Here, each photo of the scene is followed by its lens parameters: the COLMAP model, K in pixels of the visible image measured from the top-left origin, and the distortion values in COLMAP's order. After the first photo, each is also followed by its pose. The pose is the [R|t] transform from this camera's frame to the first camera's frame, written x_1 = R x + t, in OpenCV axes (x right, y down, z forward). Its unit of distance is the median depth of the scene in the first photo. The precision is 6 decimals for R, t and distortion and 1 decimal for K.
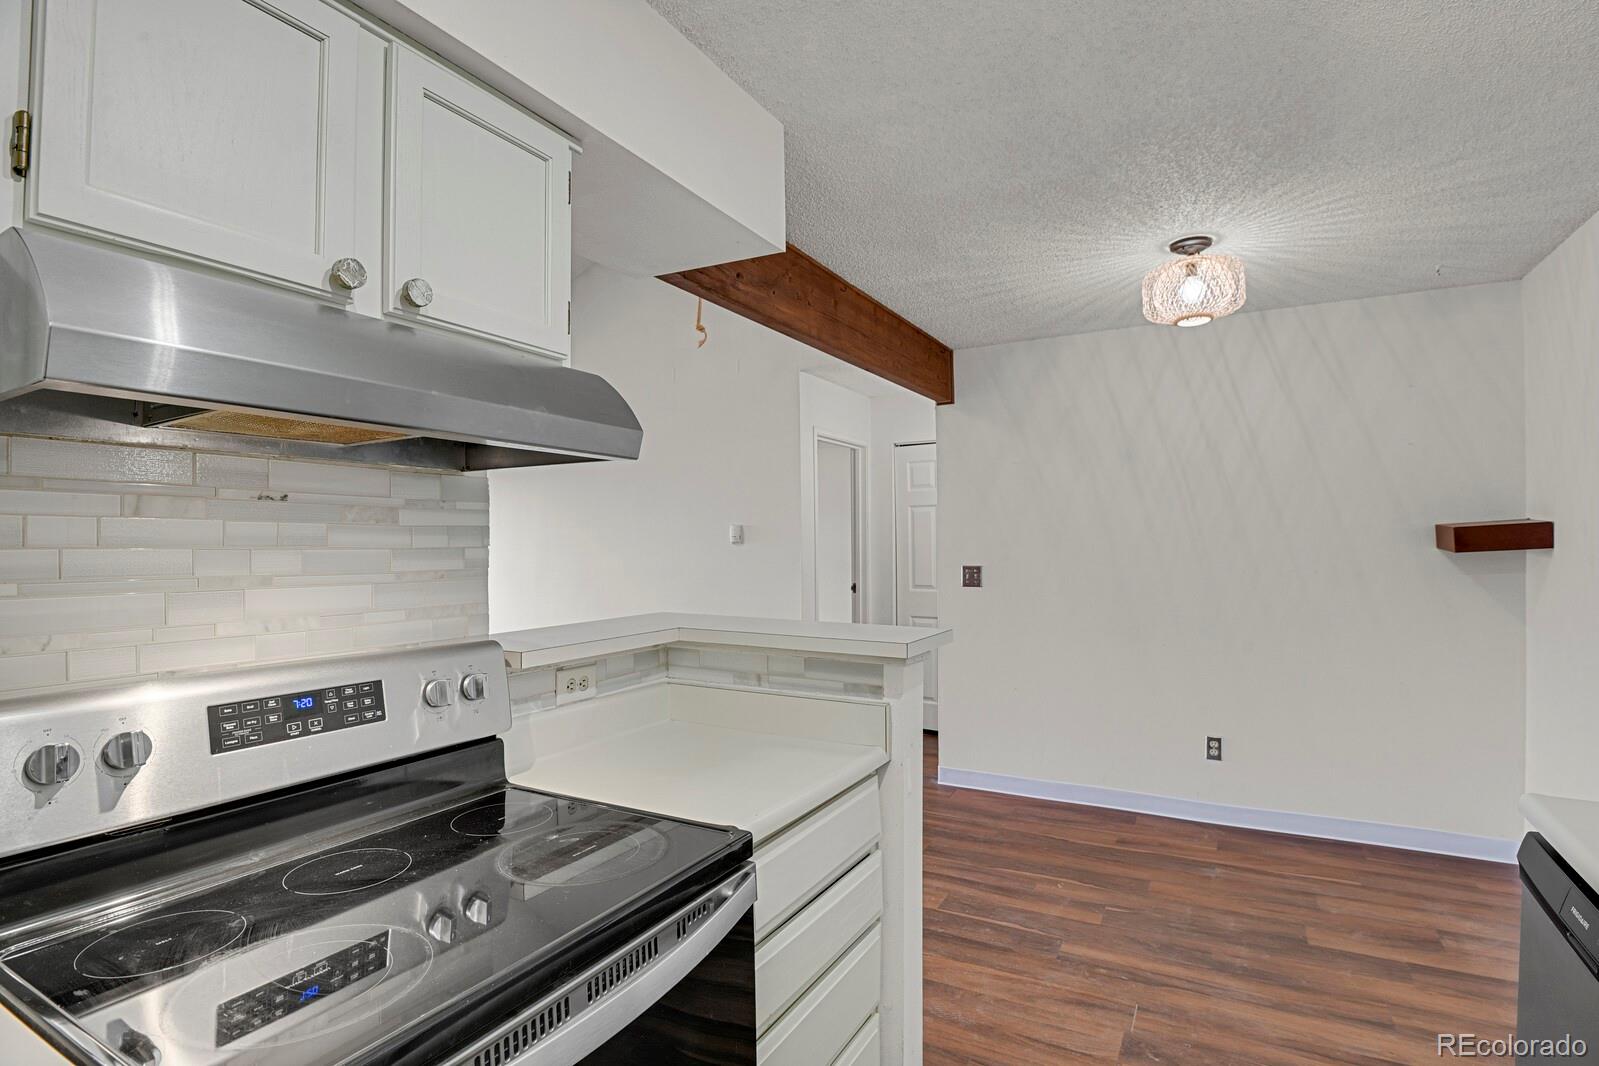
lens RADIAL K [[780.4, 0, 798.6], [0, 780.4, 541.5], [0, 0, 1]] dist [-0.021026, -0.005331]
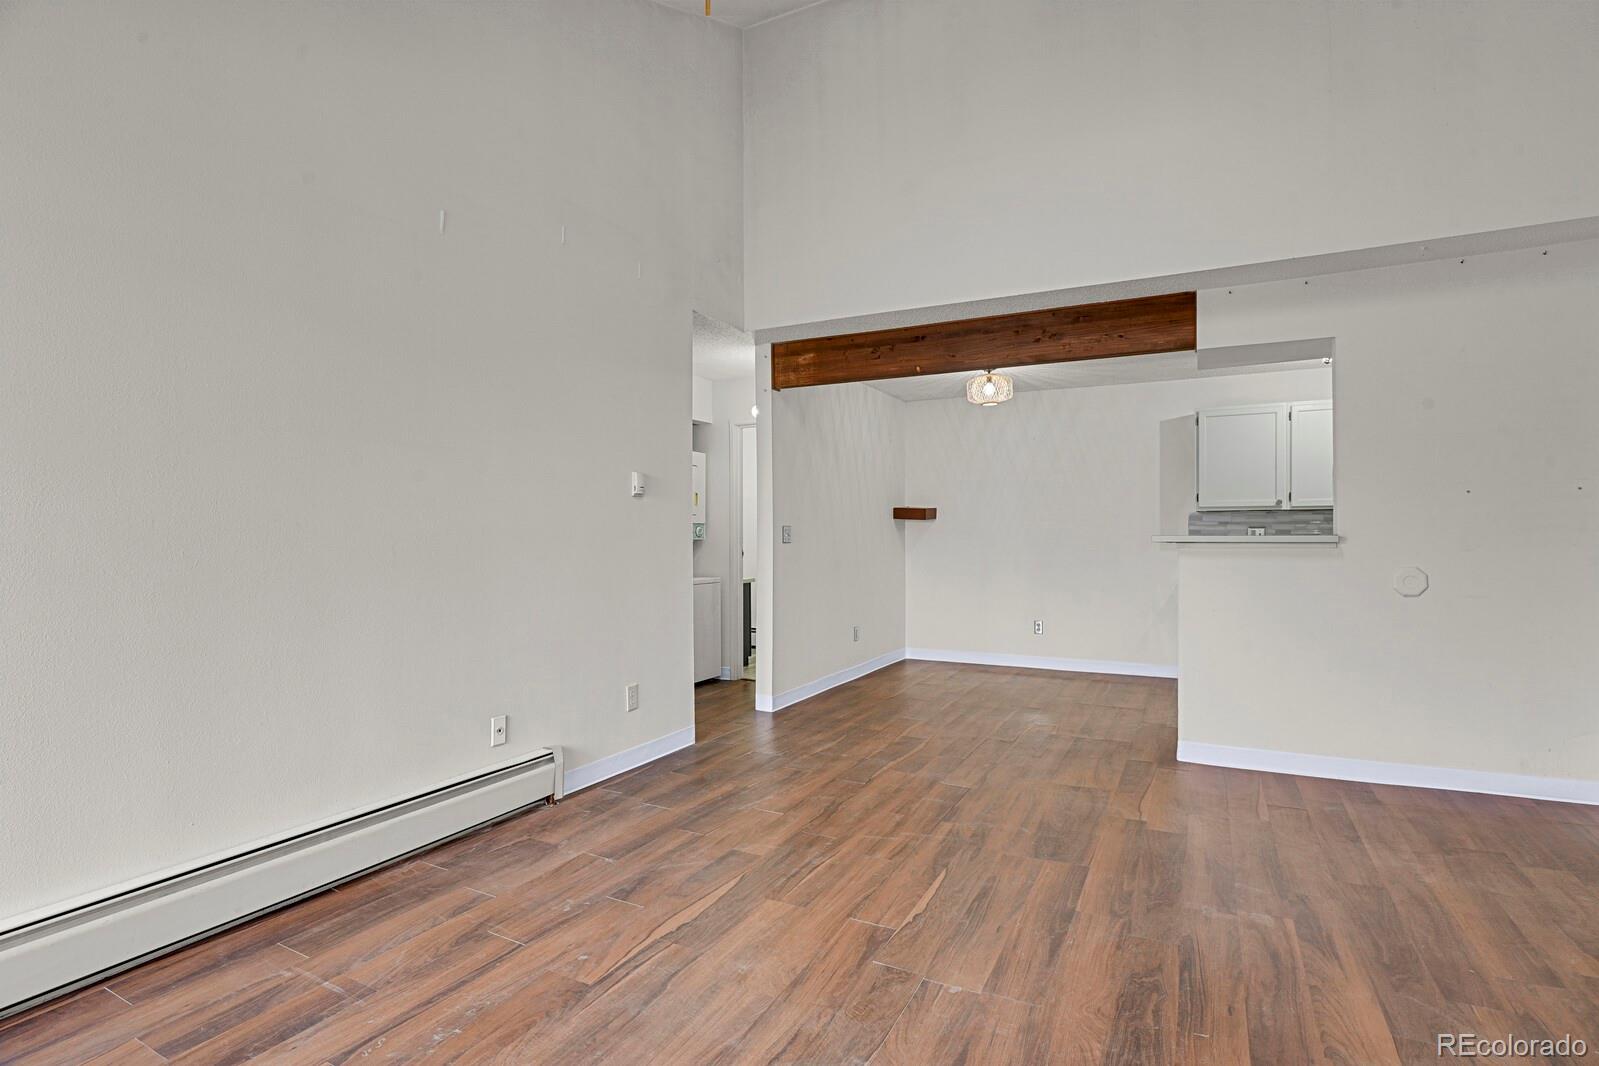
lens RADIAL K [[780.4, 0, 802.7], [0, 780.4, 538.8], [0, 0, 1]] dist [-0.021026, -0.005331]
pose [[-0.022714, 0.008379, 0.999707, -2.929933], [0.000819, 0.999965, -0.008363, 0.179418], [-0.999742, 0.000629, -0.022720, 2.870617]]
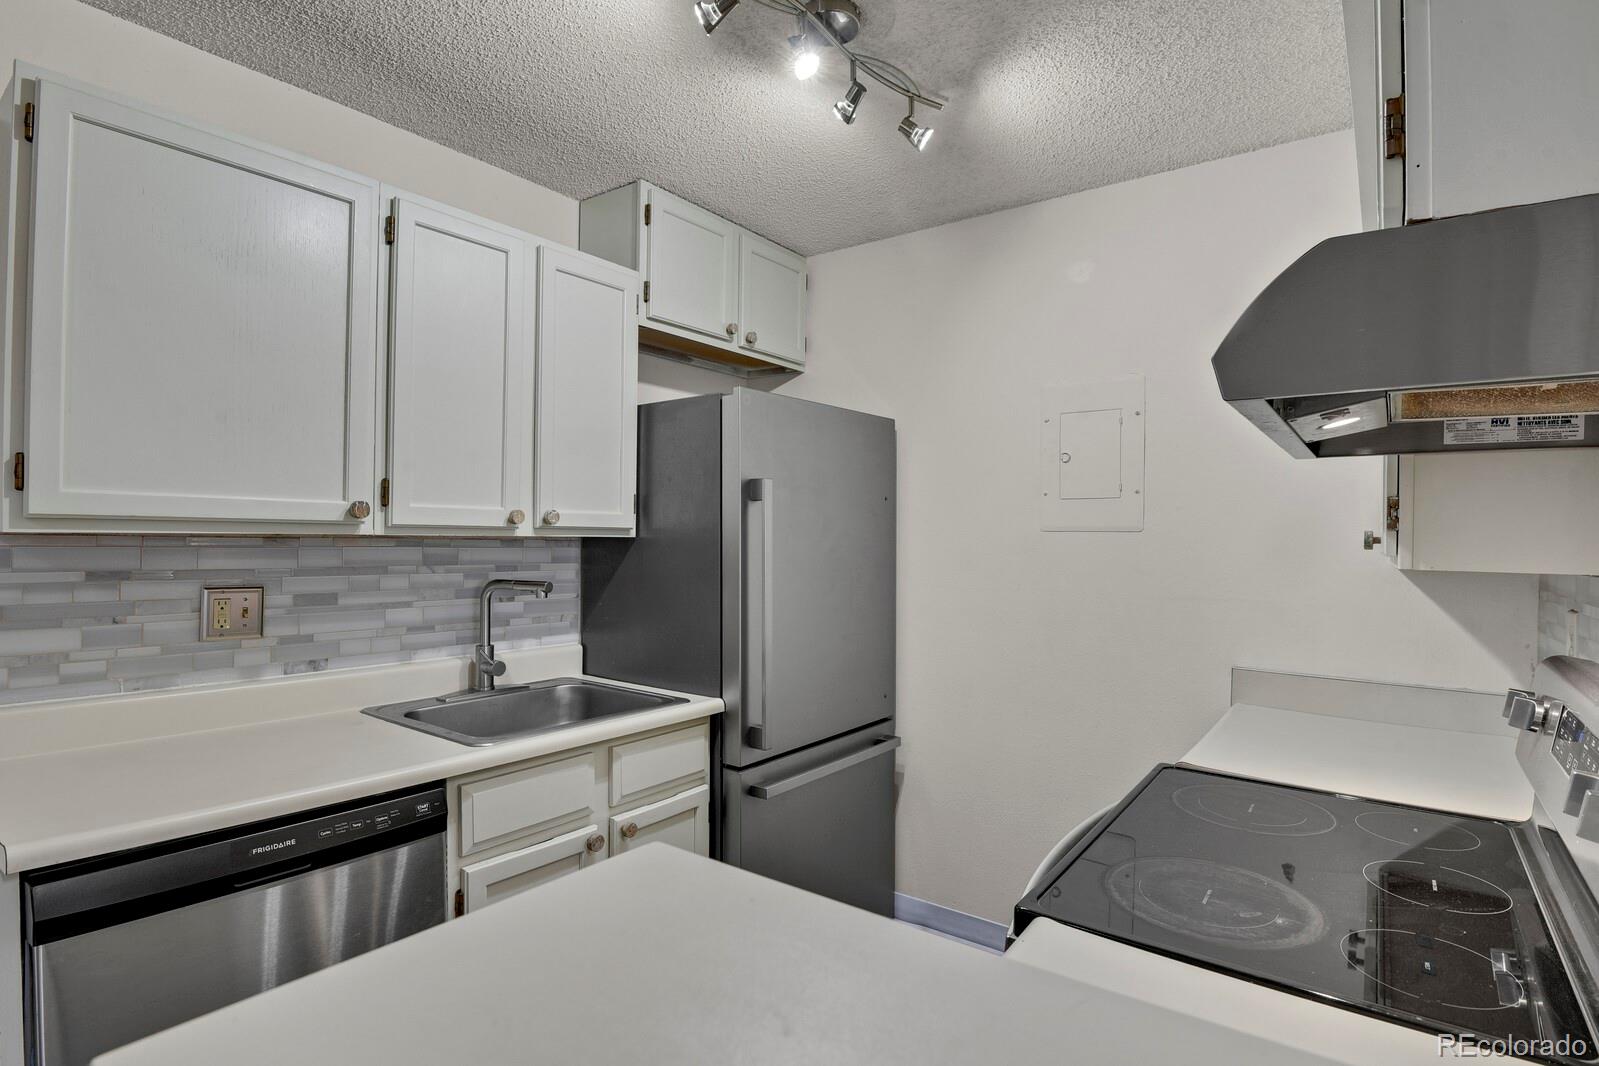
lens RADIAL K [[780.4, 0, 798.2], [0, 780.4, 536.3], [0, 0, 1]] dist [-0.021026, -0.005331]
pose [[-0.990534, -0.004481, 0.137198, 0.044351], [-0.004329, 0.999990, 0.001403, 0.002353], [-0.137203, 0.000796, -0.990543, 1.453723]]
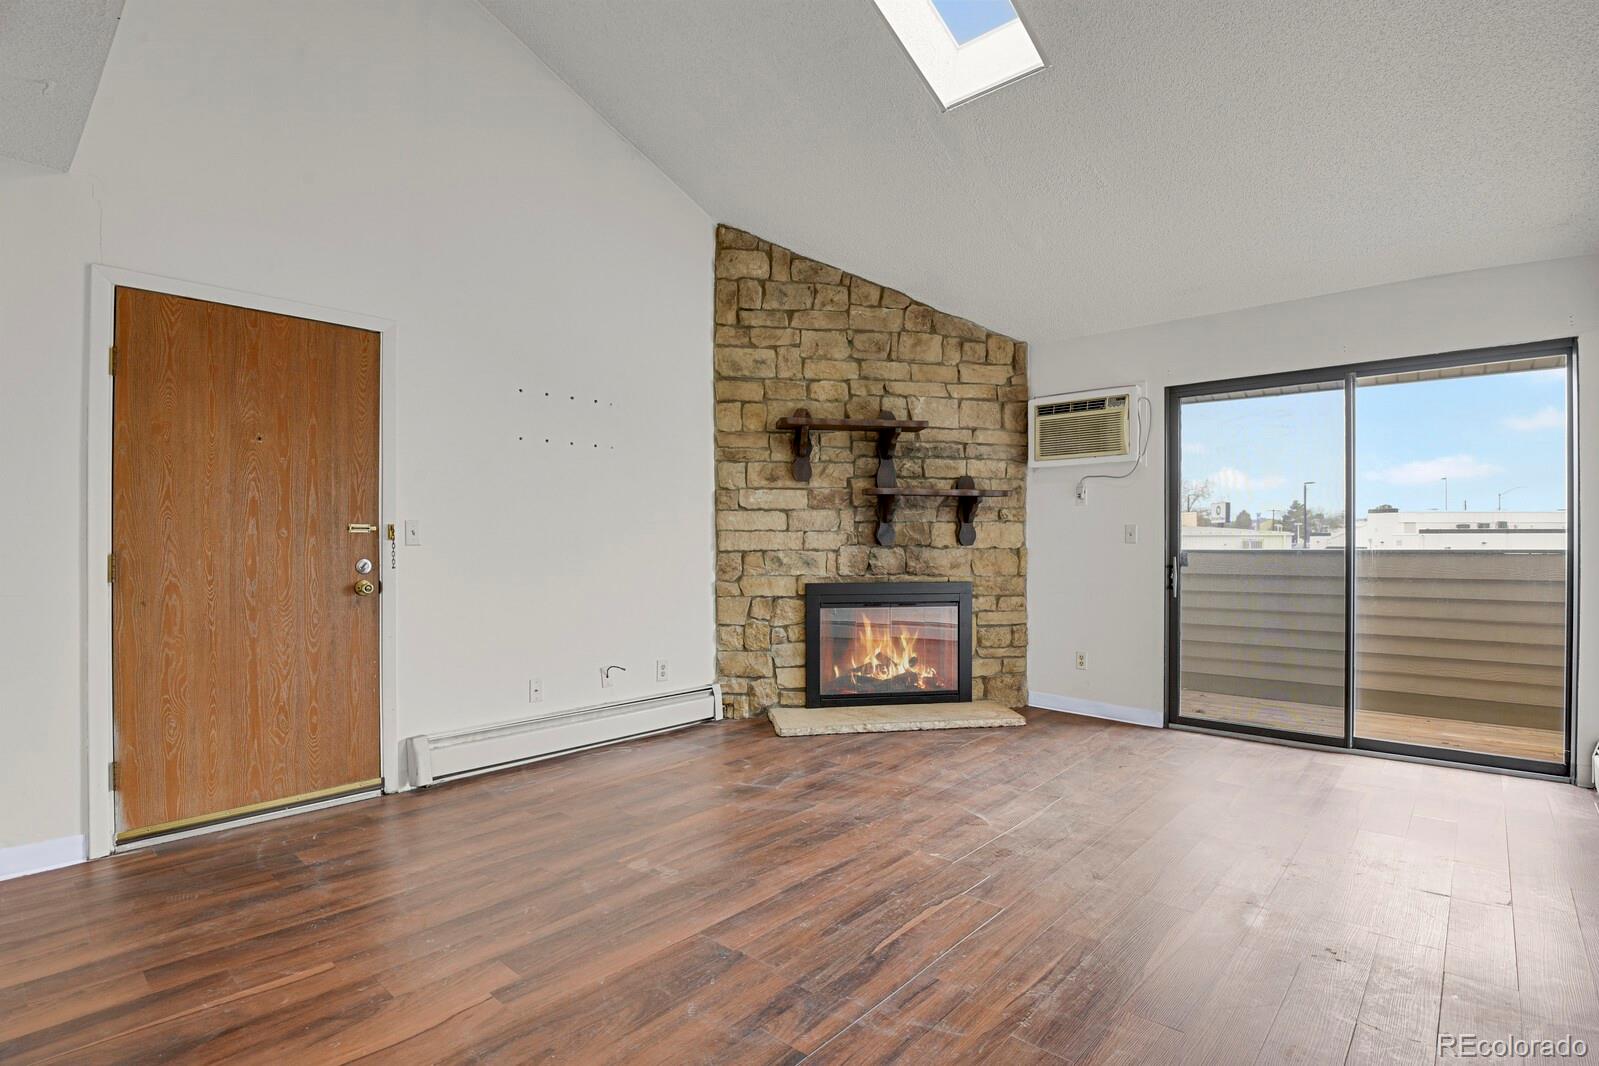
lens RADIAL K [[780.4, 0, 803.1], [0, 780.4, 539.8], [0, 0, 1]] dist [-0.021026, -0.005331]
pose [[-0.228390, 0.009954, -0.973519, 0.313887], [0.003644, 0.999949, 0.009369, 0.157509], [0.973563, -0.001408, -0.228415, 2.699352]]
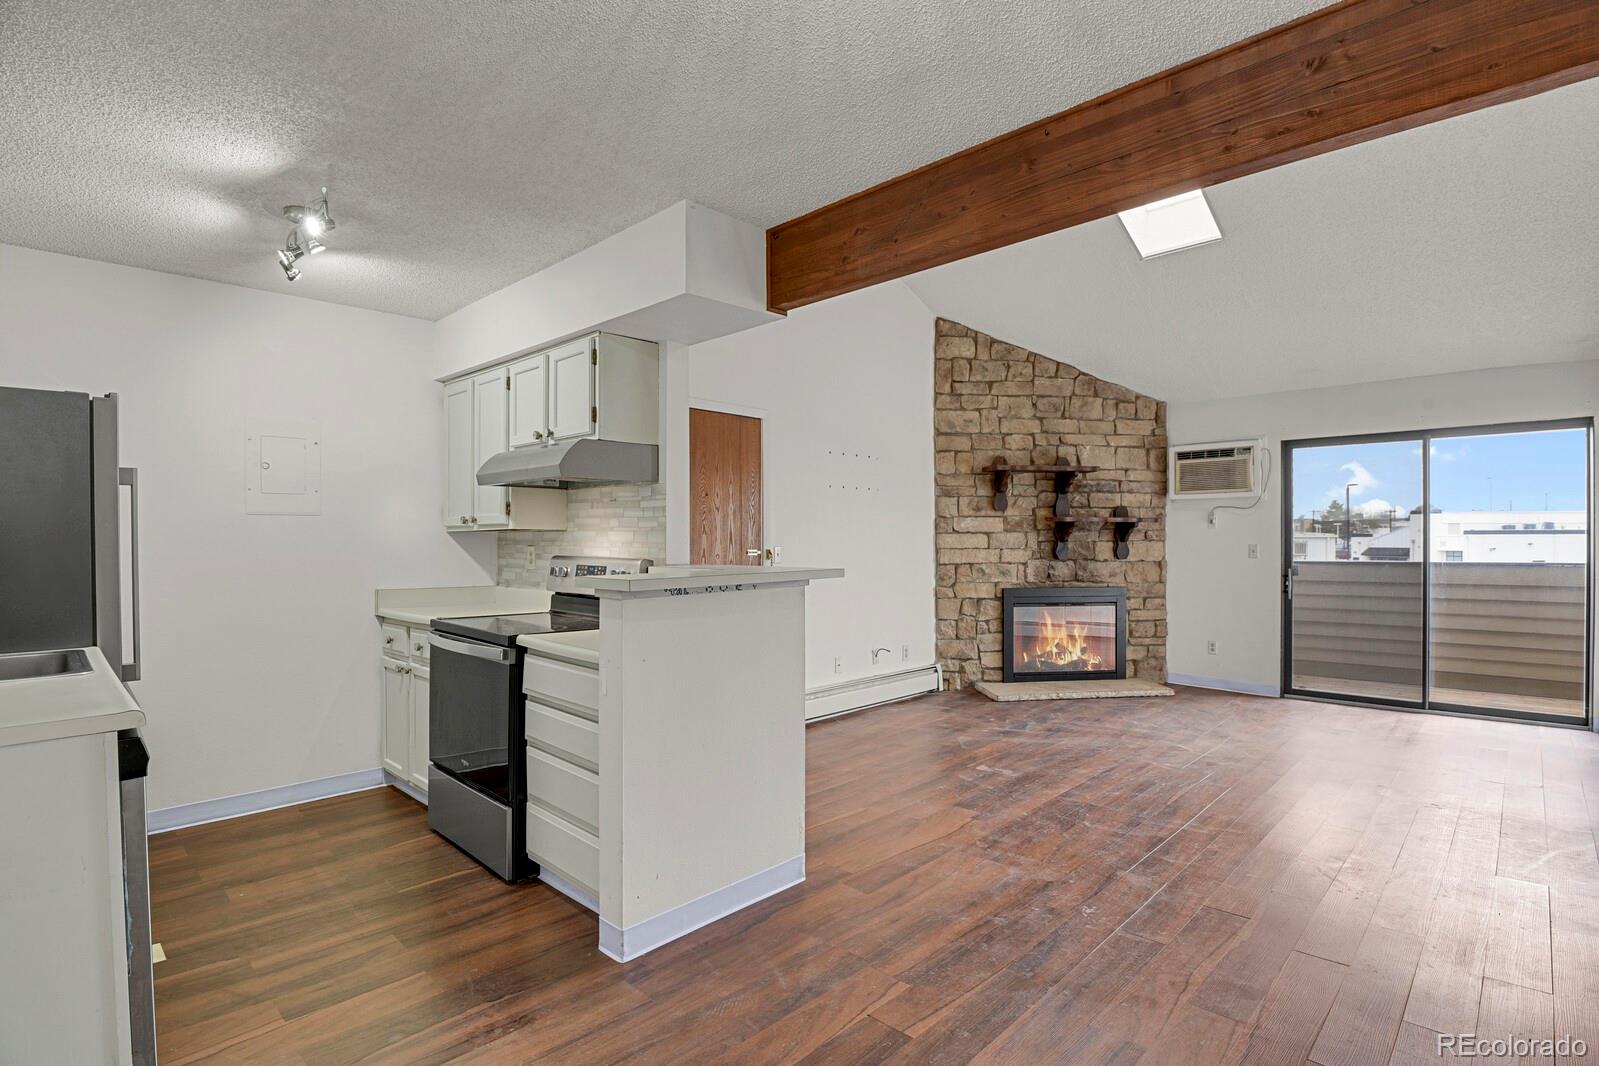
lens RADIAL K [[780.4, 0, 802.5], [0, 780.4, 540.1], [0, 0, 1]] dist [-0.021026, -0.005331]
pose [[-0.262445, 0.010136, -0.964894, 1.602737], [0.004913, 0.999946, 0.009168, 0.057037], [0.964934, -0.002335, -0.262481, 2.015958]]
